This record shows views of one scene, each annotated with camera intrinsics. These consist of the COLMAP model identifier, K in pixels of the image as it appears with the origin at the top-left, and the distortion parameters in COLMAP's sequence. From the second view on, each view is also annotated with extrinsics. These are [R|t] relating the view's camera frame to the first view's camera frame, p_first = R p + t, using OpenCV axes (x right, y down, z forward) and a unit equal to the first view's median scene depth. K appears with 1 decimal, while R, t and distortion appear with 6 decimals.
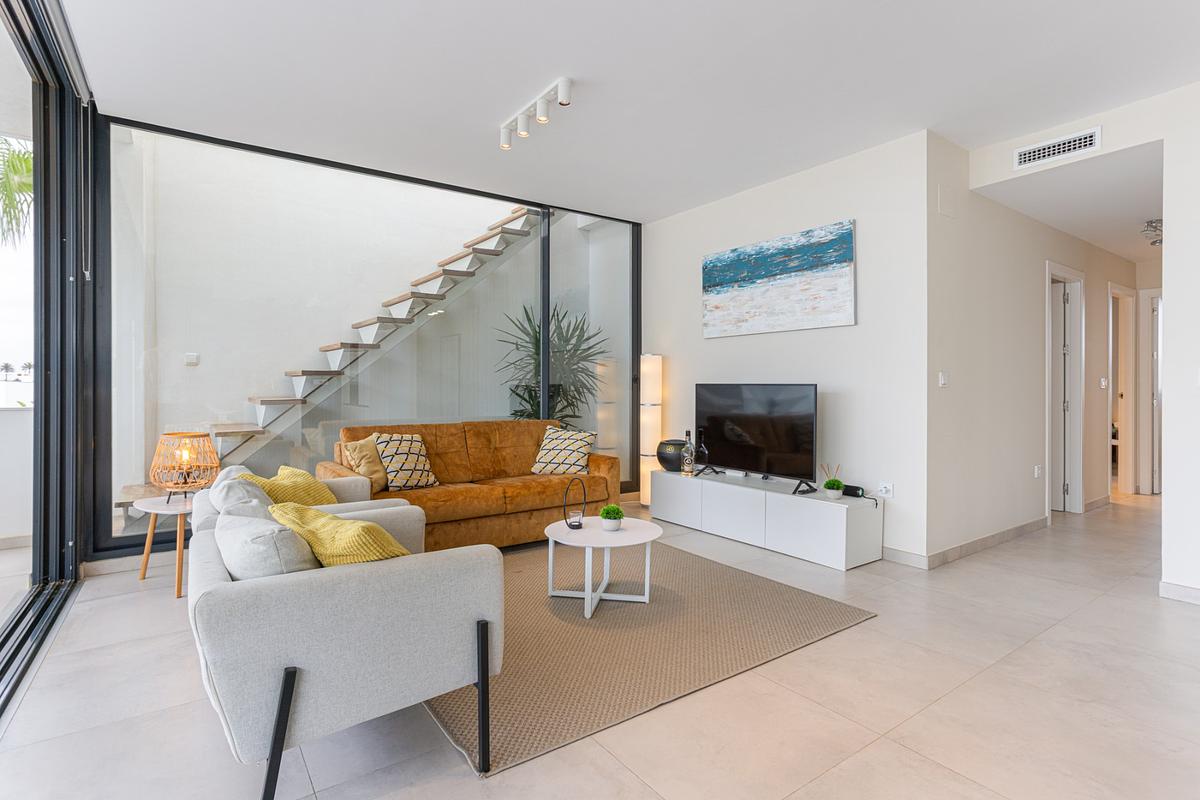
lens RADIAL K [[590.6, 0, 608.8], [0, 590.6, 378.7], [0, 0, 1]] dist [-0.009006, 0.008266]
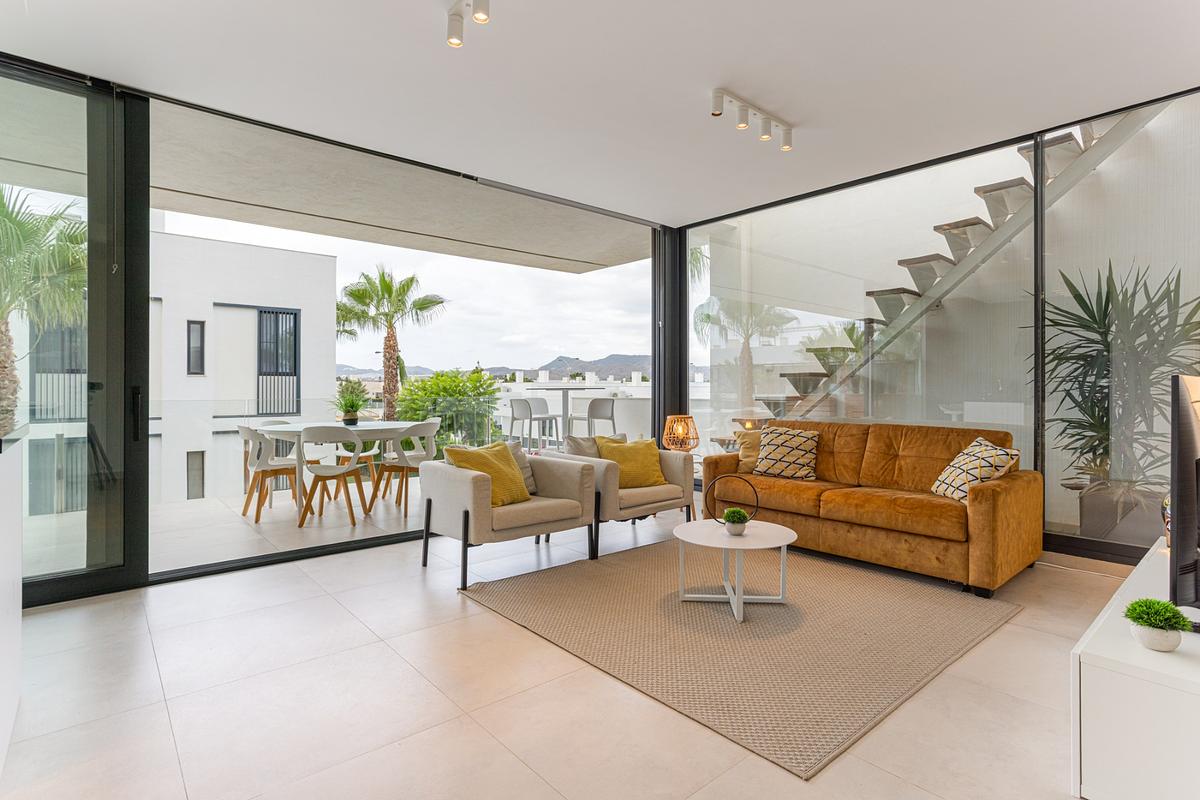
lens RADIAL K [[590.6, 0, 607.0], [0, 590.6, 387.1], [0, 0, 1]] dist [-0.009006, 0.008266]
pose [[0.086085, -0.003353, -0.996282, 0.618412], [0.014800, 0.999888, -0.002086, 0.008745], [0.996178, -0.014565, 0.086125, 0.461205]]
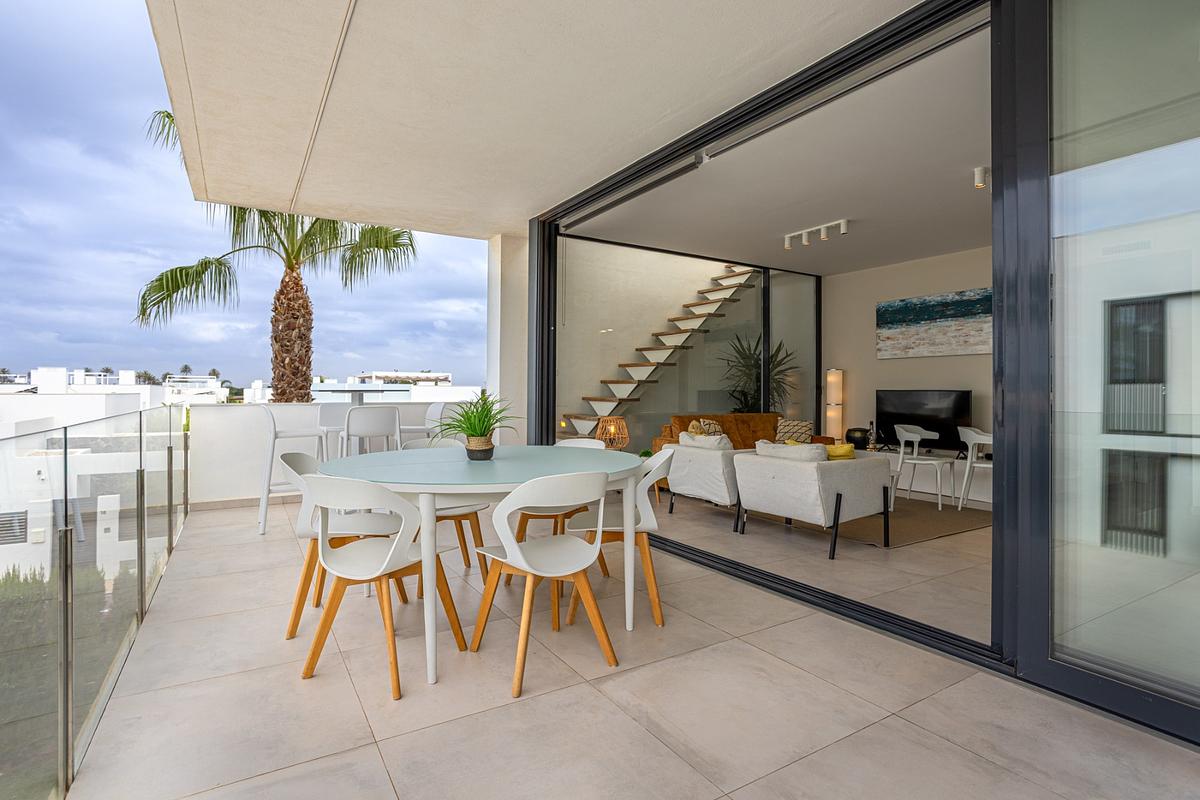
lens RADIAL K [[590.6, 0, 640.6], [0, 590.6, 381.8], [0, 0, 1]] dist [-0.009006, 0.008266]
pose [[0.999222, 0.005636, -0.039029, -0.400799], [-0.005830, 0.999971, -0.004842, -0.001793], [0.039000, 0.005066, 0.999226, -0.524795]]
